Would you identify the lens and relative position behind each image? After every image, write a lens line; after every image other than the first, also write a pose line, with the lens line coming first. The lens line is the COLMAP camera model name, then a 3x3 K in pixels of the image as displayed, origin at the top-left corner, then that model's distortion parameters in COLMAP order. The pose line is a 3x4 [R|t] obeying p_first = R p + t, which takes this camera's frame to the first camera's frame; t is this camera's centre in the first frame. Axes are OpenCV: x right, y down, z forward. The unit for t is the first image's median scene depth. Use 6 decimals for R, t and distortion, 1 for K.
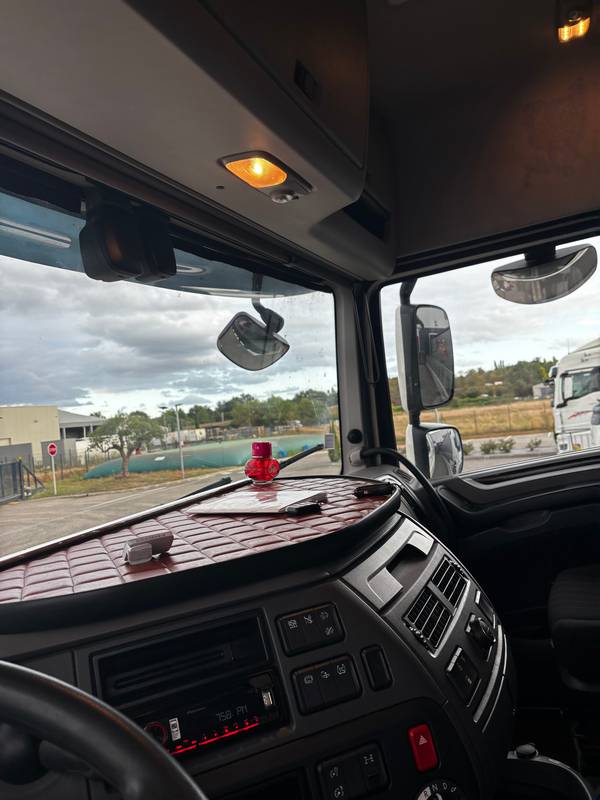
lens RADIAL K [[609.3, 0, 289.9], [0, 609.3, 382.4], [0, 0, 1]] dist [0.040577, -0.053316]
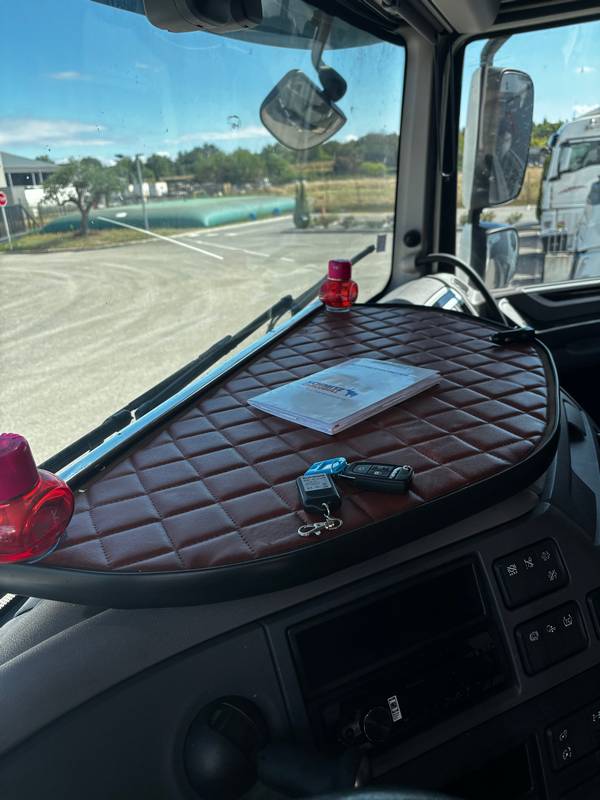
lens RADIAL K [[609.3, 0, 296.1], [0, 609.3, 397.0], [0, 0, 1]] dist [0.040577, -0.053316]
pose [[0.997025, 0.022532, 0.073713, -0.339262], [-0.049822, 0.918082, 0.393247, -0.111571], [-0.058814, -0.395749, 0.916473, 0.374265]]
